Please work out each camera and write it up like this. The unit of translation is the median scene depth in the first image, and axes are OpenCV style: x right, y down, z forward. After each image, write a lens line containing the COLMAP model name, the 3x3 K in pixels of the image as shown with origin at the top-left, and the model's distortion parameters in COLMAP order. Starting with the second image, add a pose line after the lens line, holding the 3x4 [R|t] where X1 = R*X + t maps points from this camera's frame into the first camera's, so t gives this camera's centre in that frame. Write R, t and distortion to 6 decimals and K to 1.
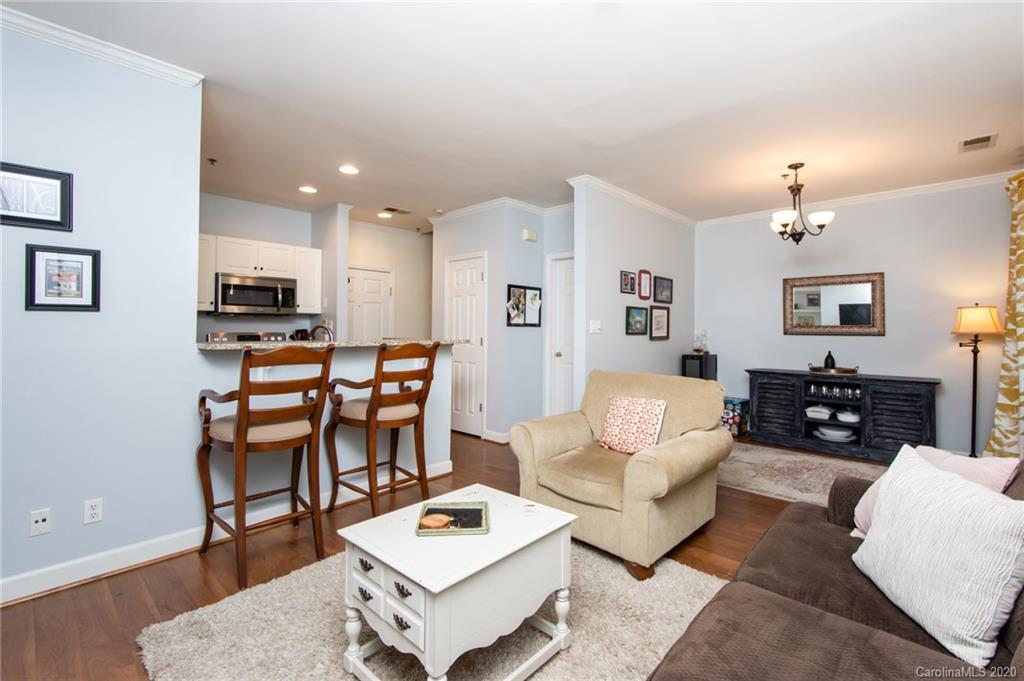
lens RADIAL K [[450.5, 0, 515.5], [0, 450.5, 328.4], [0, 0, 1]] dist [0.000668, -0.000061]
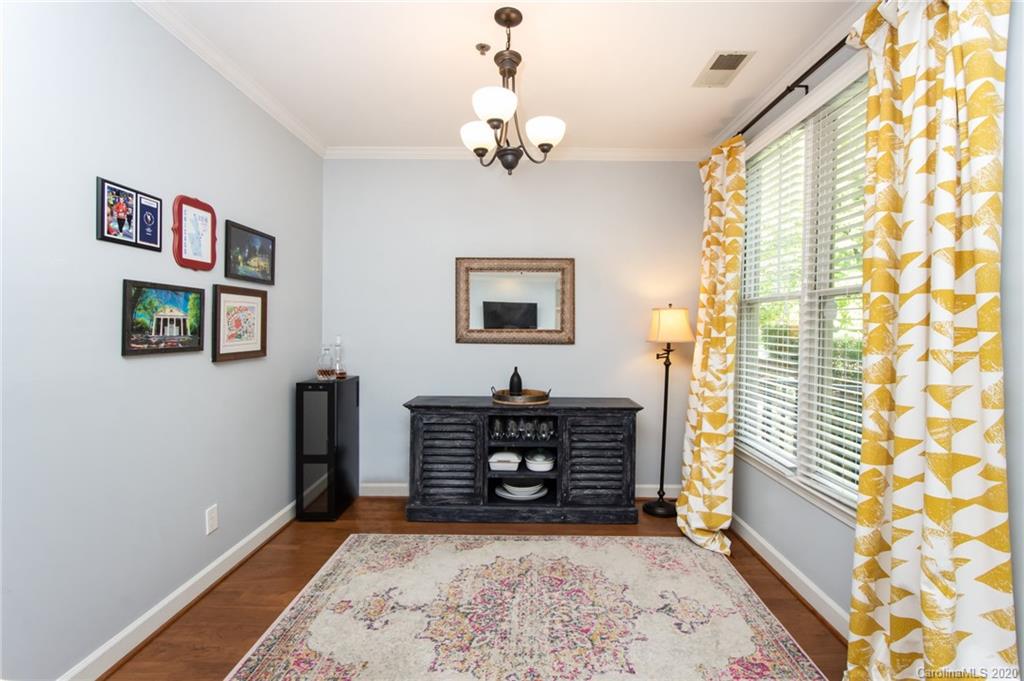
lens RADIAL K [[473.9, 0, 510.5], [0, 473.9, 326.4], [0, 0, 1]] dist [0.000132, -0.000034]
pose [[0.749224, 0.004560, 0.662301, 0.220693], [-0.006063, 0.999982, -0.000026, -0.011890], [-0.662288, -0.003997, 0.749238, 0.482134]]
